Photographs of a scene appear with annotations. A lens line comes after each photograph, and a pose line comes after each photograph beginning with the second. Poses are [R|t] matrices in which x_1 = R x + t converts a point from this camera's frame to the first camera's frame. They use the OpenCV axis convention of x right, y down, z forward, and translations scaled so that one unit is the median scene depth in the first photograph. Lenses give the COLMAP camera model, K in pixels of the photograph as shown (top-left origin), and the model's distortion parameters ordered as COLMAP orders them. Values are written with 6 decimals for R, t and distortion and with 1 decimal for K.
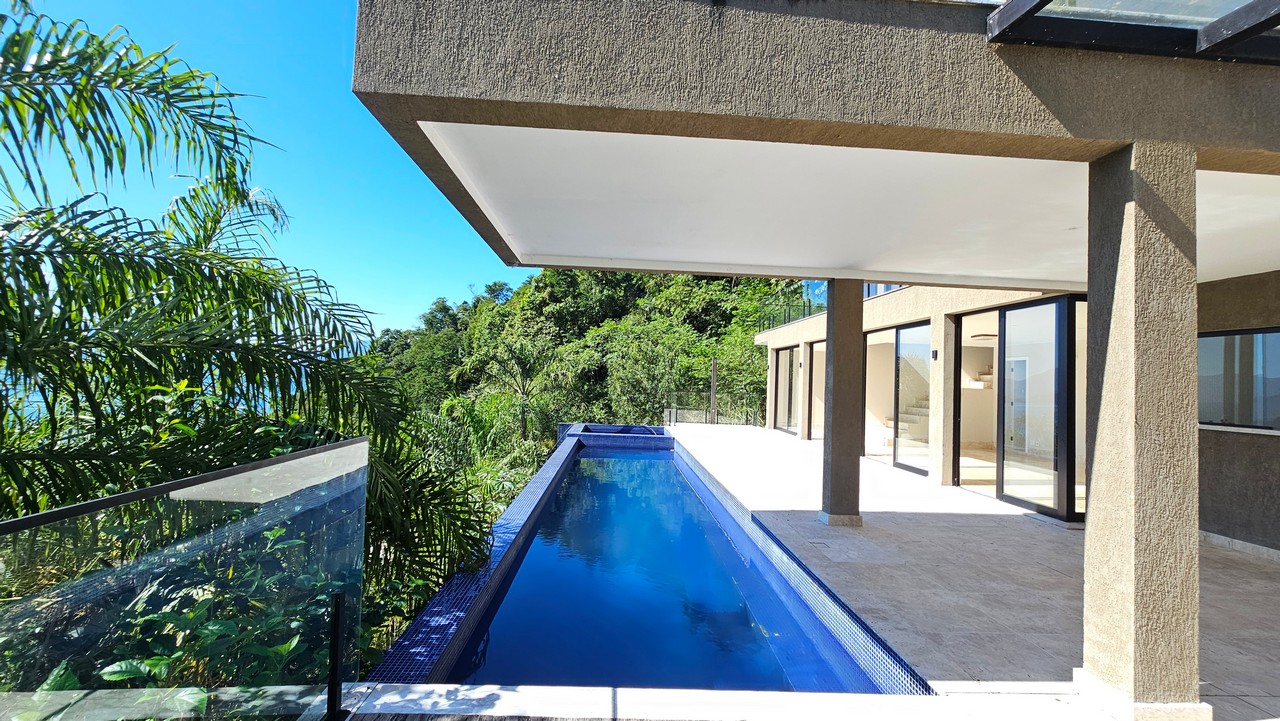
lens RADIAL K [[521.9, 0, 640.2], [0, 521.9, 358.3], [0, 0, 1]] dist [0.001160, -0.000841]
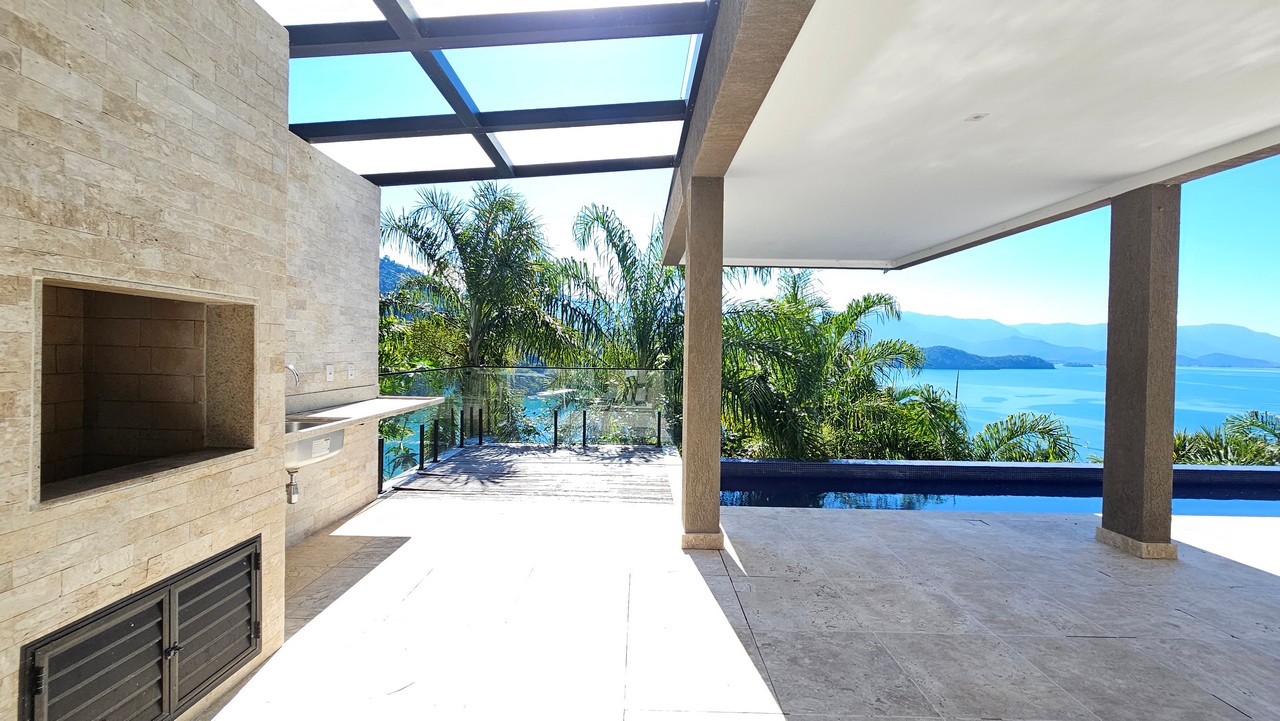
lens RADIAL K [[521.9, 0, 640.2], [0, 521.9, 358.3], [0, 0, 1]] dist [0.001160, -0.000841]
pose [[-0.050768, -0.027032, -0.998345, 1.328834], [0.019942, 0.999407, -0.028074, 0.088280], [0.998511, -0.021334, -0.050199, 0.480128]]
